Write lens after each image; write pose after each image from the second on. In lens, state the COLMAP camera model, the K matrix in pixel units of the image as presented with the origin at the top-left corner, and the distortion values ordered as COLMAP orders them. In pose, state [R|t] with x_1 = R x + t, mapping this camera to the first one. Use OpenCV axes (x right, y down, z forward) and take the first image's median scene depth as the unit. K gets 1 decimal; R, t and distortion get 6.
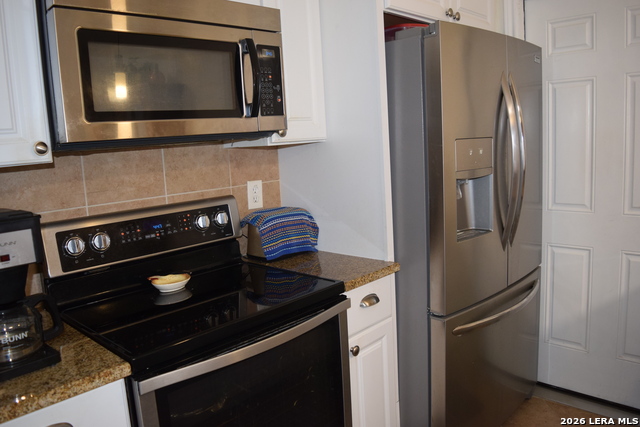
lens RADIAL K [[501.4, 0, 318.9], [0, 501.4, 211.2], [0, 0, 1]] dist [-0.096967, 0.024023]
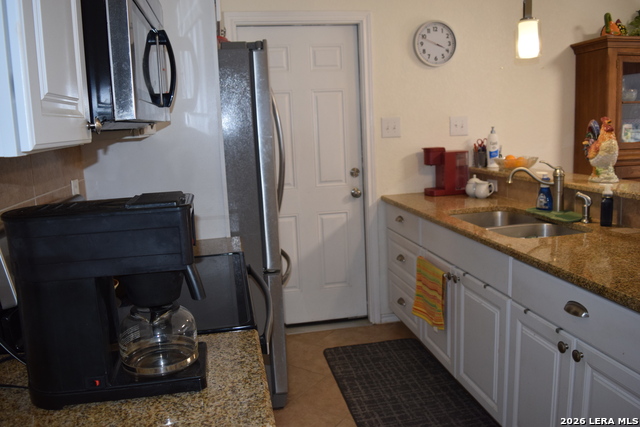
lens RADIAL K [[501.4, 0, 318.9], [0, 501.4, 211.2], [0, 0, 1]] dist [-0.096967, 0.024023]
pose [[0.575453, -0.110073, 0.810394, -0.726742], [0.131432, 0.990469, 0.041203, 0.021192], [-0.807205, 0.082801, 0.584435, 0.155183]]
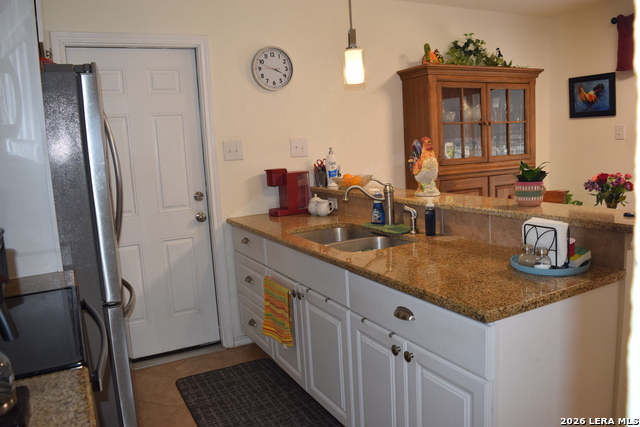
lens RADIAL K [[502.9, 0, 321.2], [0, 502.9, 211.6], [0, 0, 1]] dist [-0.092884, 0.008109]
pose [[0.313876, -0.097111, 0.944485, -0.725912], [0.172700, 0.984001, 0.043782, 0.024952], [-0.933626, 0.149371, 0.325625, 0.113349]]
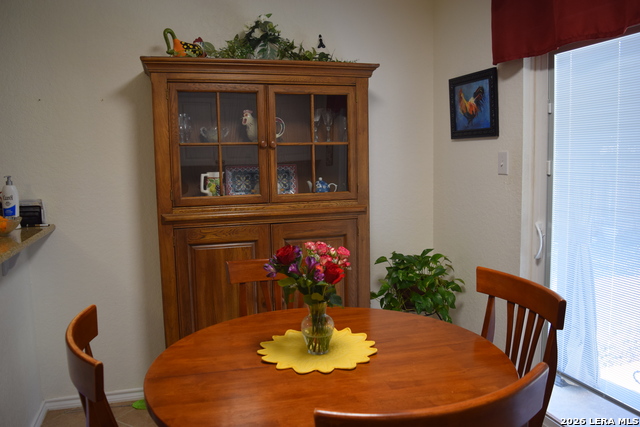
lens RADIAL K [[501.4, 0, 318.9], [0, 501.4, 211.2], [0, 0, 1]] dist [-0.096967, 0.024023]
pose [[0.474241, -0.052206, 0.878846, 0.342932], [0.120425, 0.992704, -0.006014, 0.082347], [-0.872120, 0.108687, 0.477068, -0.701066]]
